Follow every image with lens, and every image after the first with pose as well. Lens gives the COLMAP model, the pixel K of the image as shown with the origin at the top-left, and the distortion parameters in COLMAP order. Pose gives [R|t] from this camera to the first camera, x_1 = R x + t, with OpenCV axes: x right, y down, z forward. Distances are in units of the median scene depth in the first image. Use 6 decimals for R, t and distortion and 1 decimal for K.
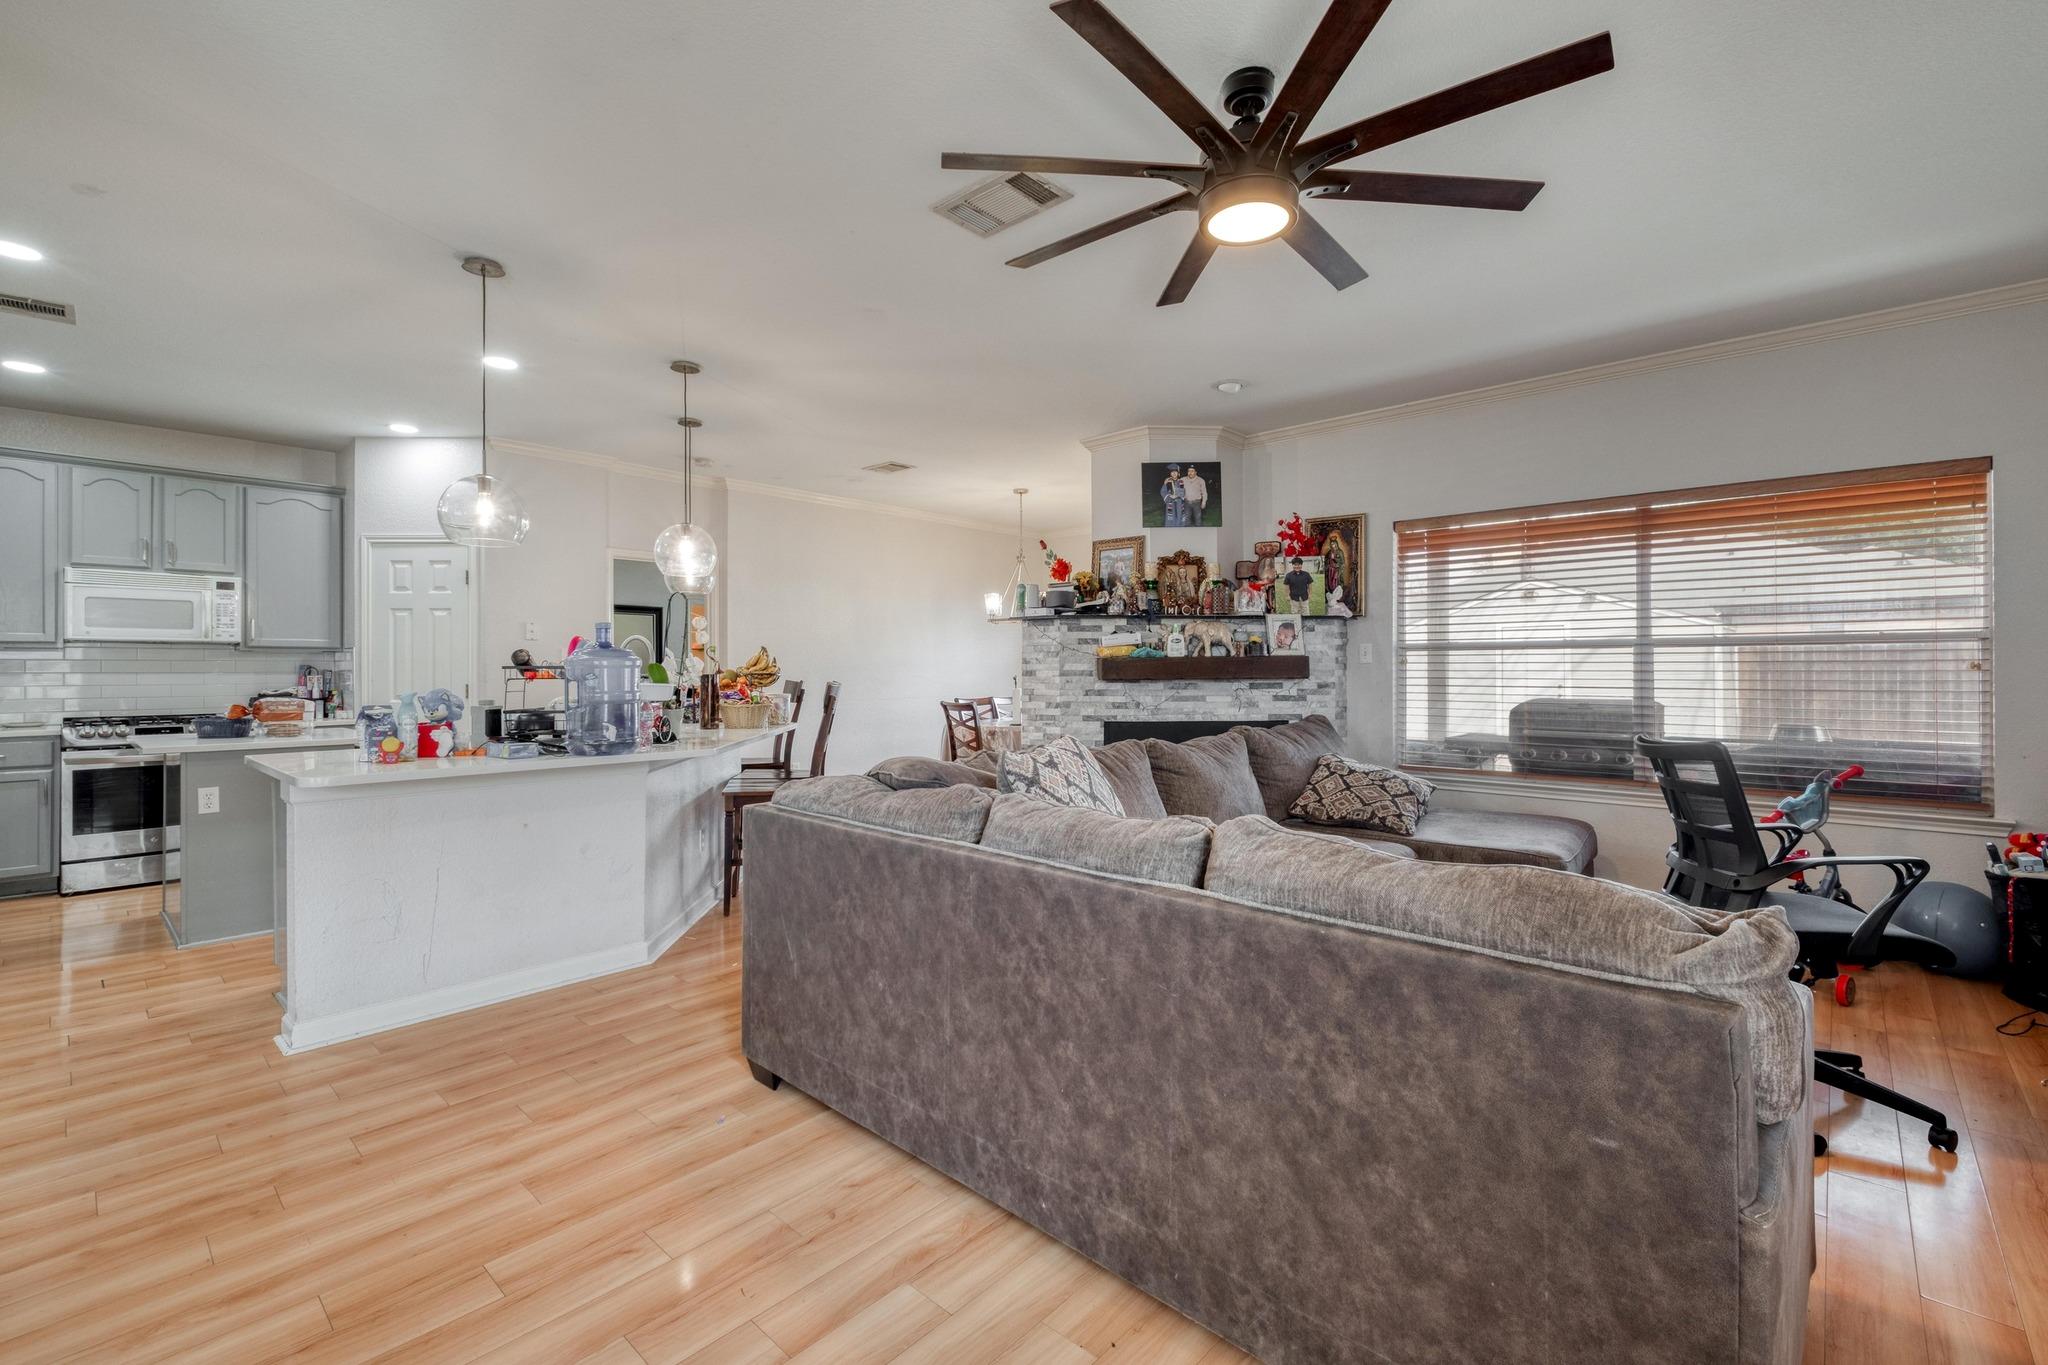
lens RADIAL K [[886.7, 0, 1026.3], [0, 886.7, 664.9], [0, 0, 1]] dist [0.007659, -0.004113]
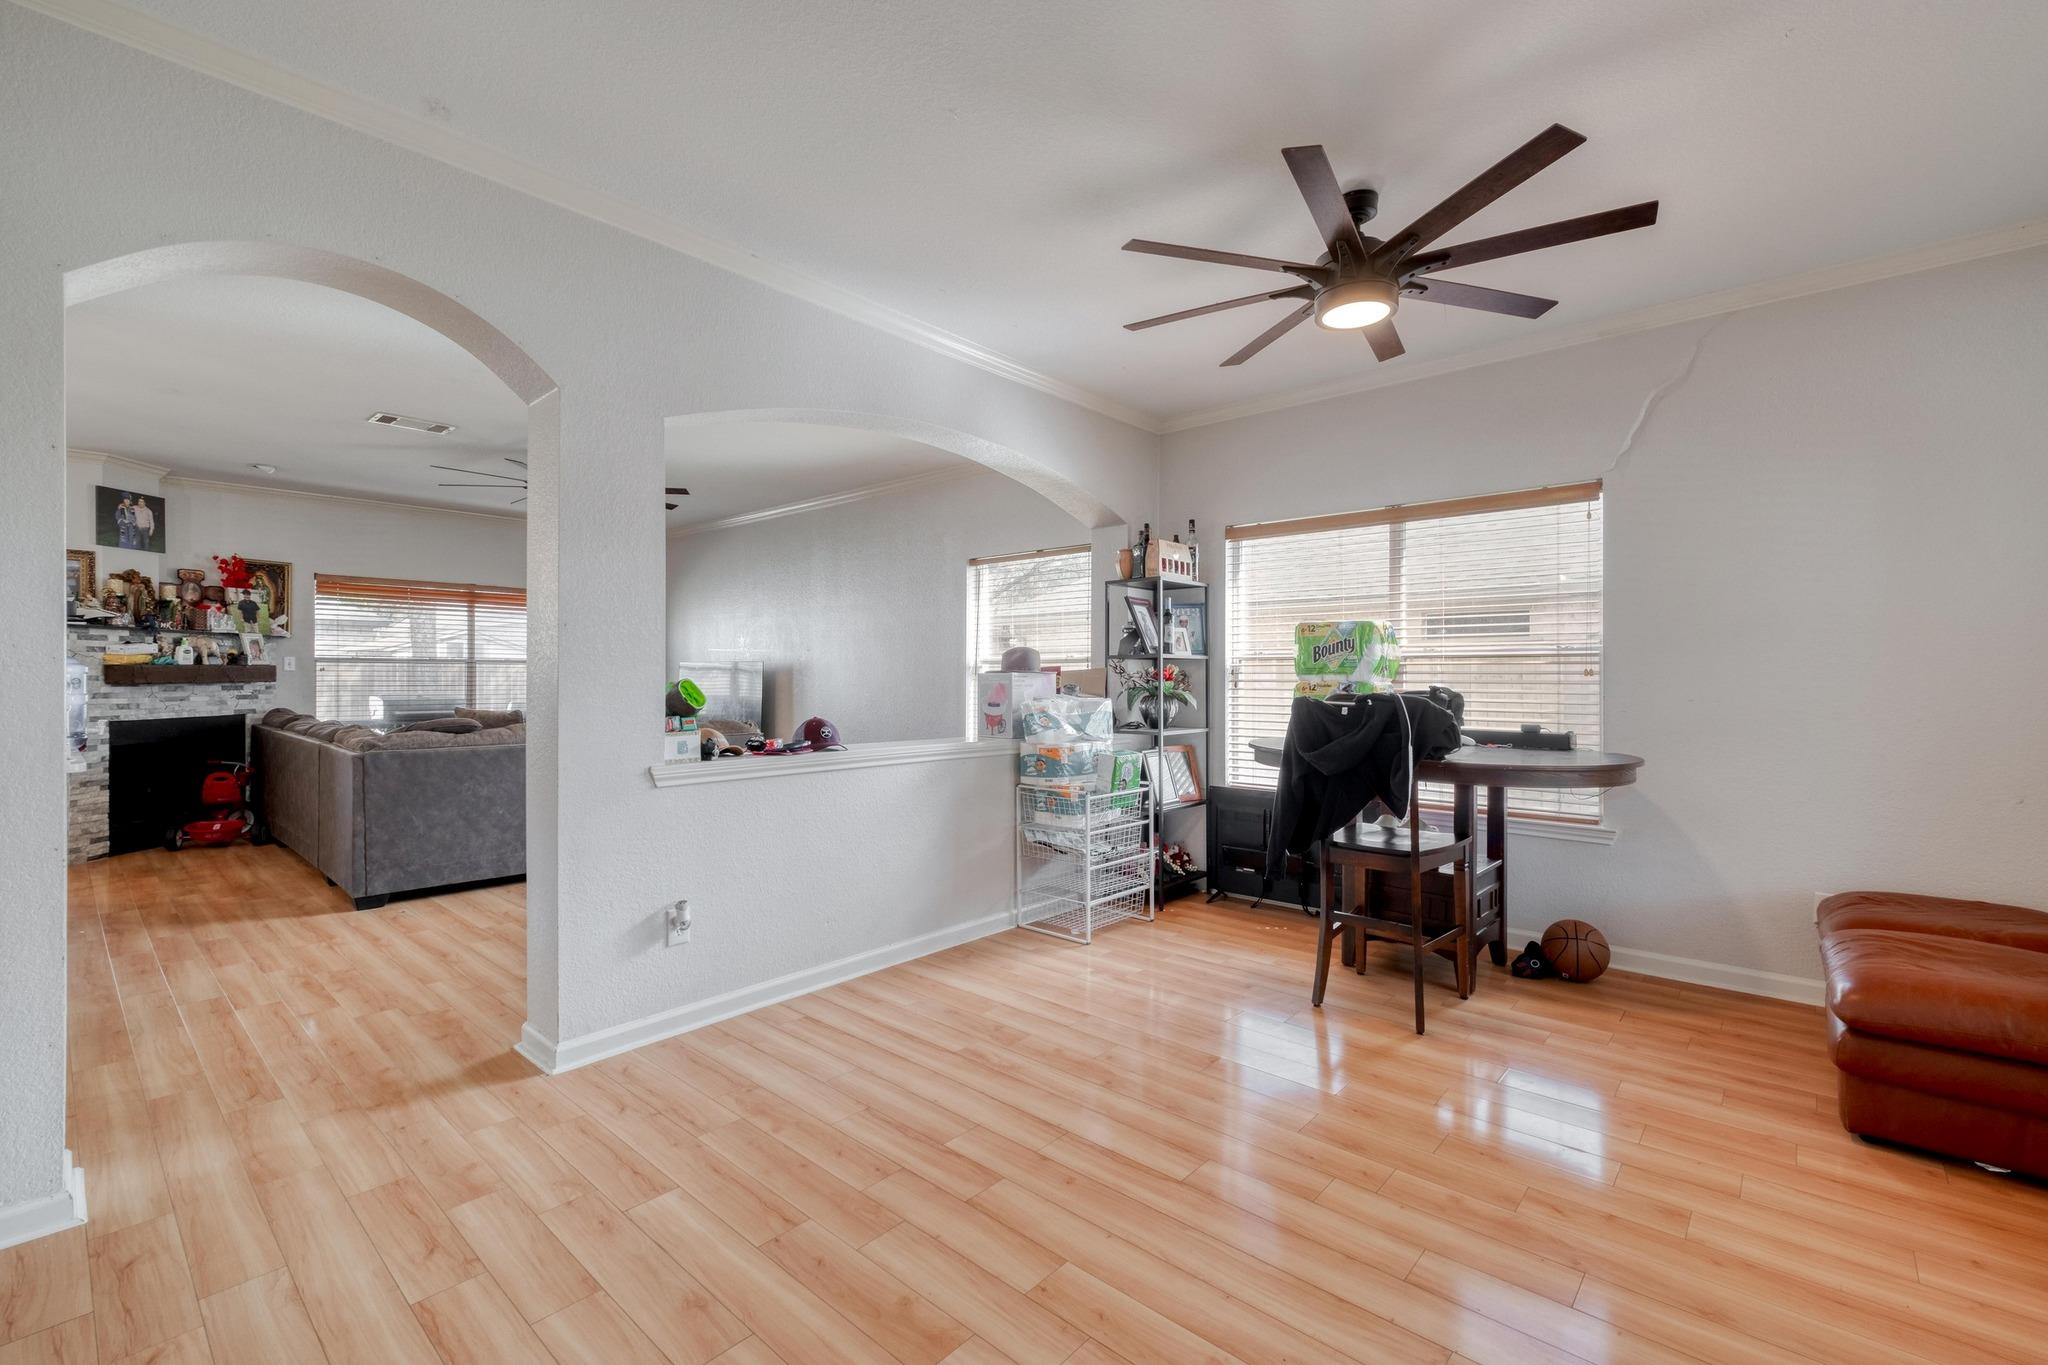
lens RADIAL K [[886.7, 0, 1030.3], [0, 886.7, 673.9], [0, 0, 1]] dist [0.007659, -0.004113]
pose [[-0.004990, 0.002309, 0.999985, -1.036864], [-0.006888, 0.999974, -0.002344, -0.001463], [-0.999964, -0.006900, -0.004974, -0.153006]]
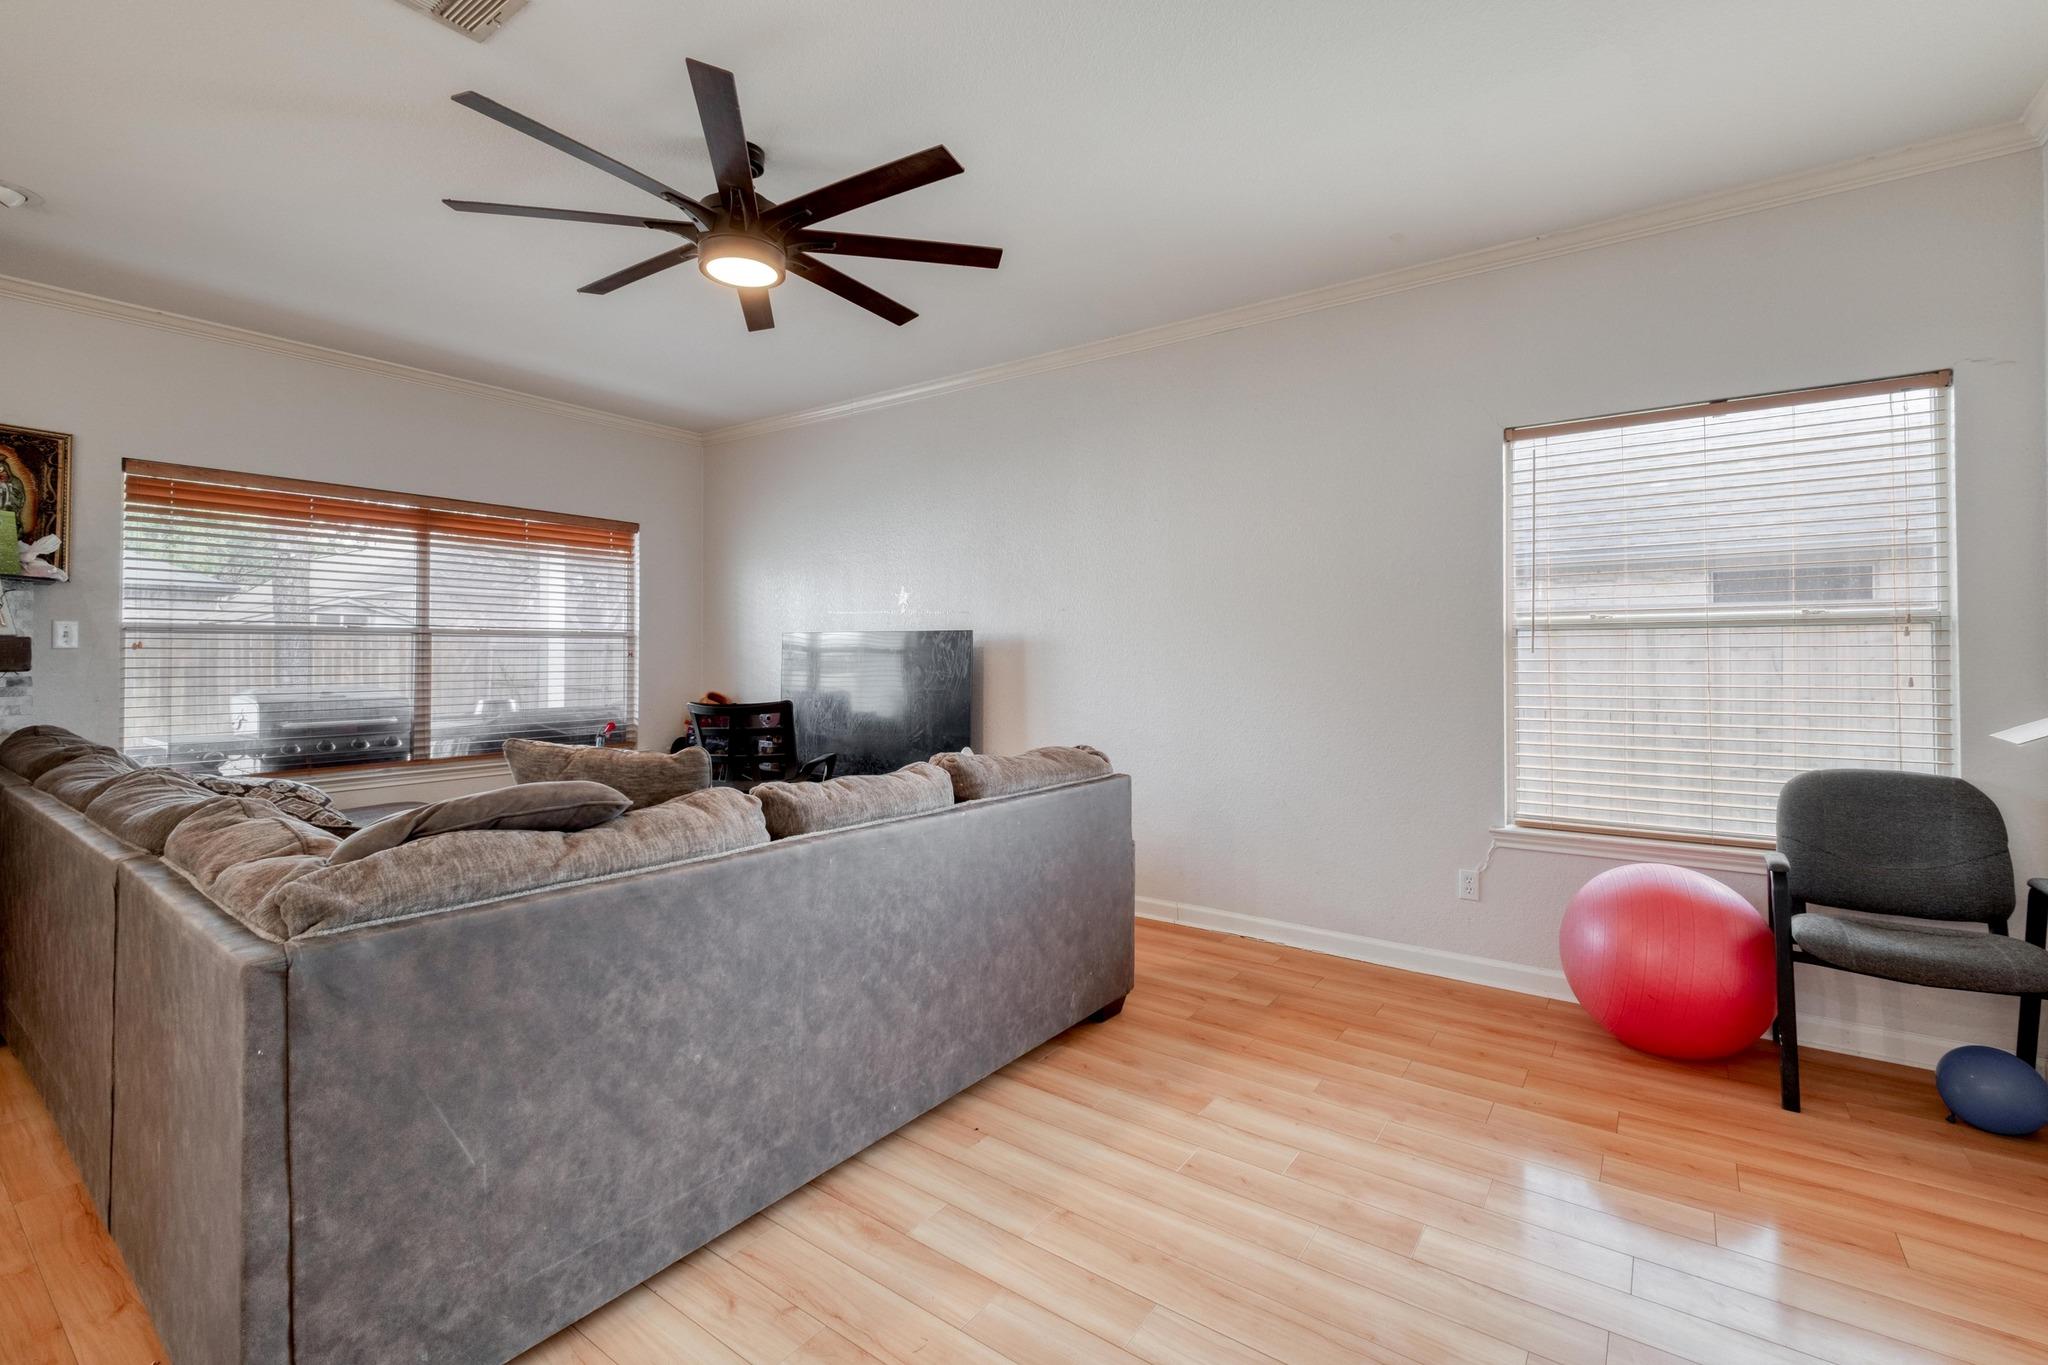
lens RADIAL K [[886.7, 0, 1021.5], [0, 886.7, 645.5], [0, 0, 1]] dist [0.007659, -0.004113]
pose [[-0.109831, 0.010712, 0.993893, -0.410612], [-0.004348, 0.999927, -0.011258, 0.000796], [-0.993941, -0.005558, -0.109777, 0.334036]]
